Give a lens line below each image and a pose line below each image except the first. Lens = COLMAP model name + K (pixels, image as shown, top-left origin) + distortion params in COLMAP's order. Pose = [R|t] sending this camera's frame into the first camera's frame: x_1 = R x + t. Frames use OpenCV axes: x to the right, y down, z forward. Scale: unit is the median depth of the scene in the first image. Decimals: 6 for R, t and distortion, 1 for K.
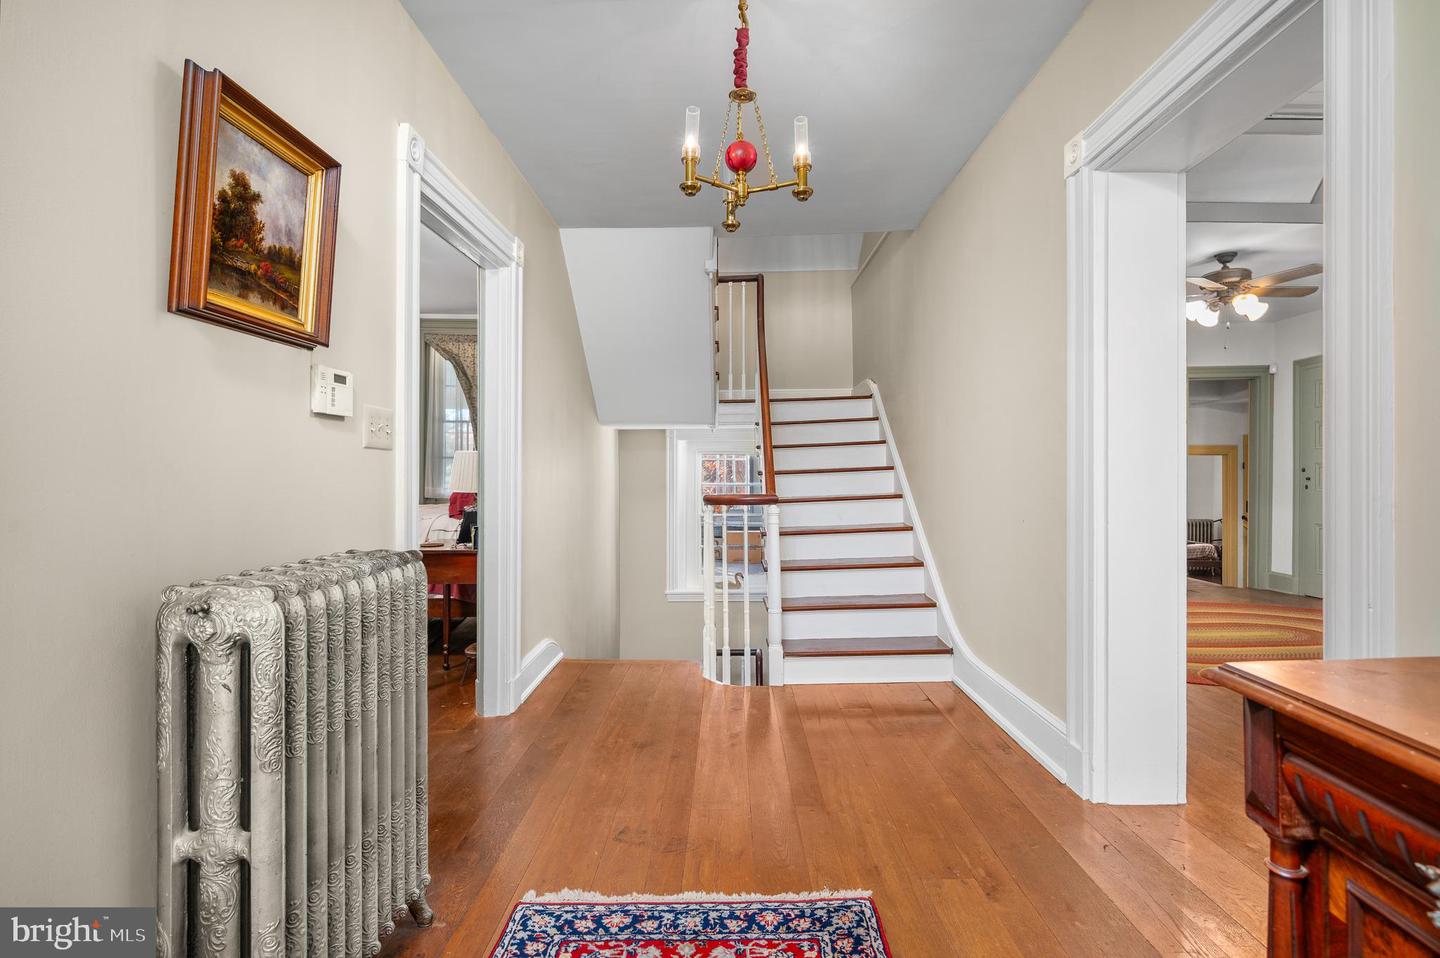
lens RADIAL K [[678.9, 0, 723.6], [0, 678.9, 471.5], [0, 0, 1]] dist [-0.001529, -0.000041]
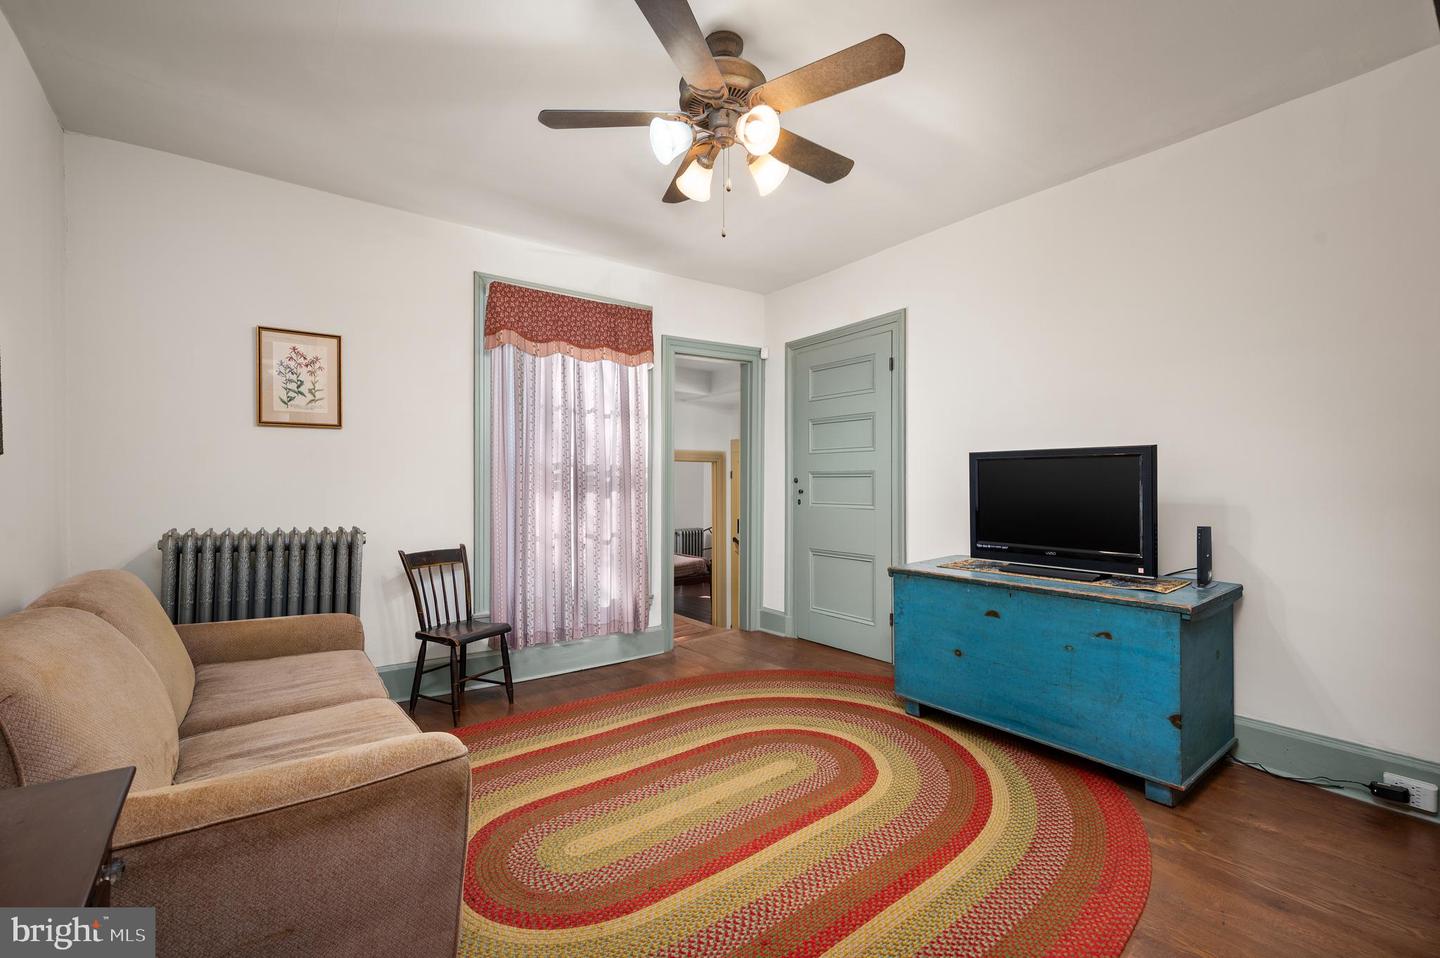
lens RADIAL K [[606.2, 0, 723.8], [0, 606.2, 475.9], [0, 0, 1]] dist [0.003308, 0.000274]
pose [[0.790241, 0.004752, 0.612777, 0.337679], [0.002471, 0.999937, -0.010940, -0.000100], [-0.612791, 0.010160, 0.790180, 0.469466]]
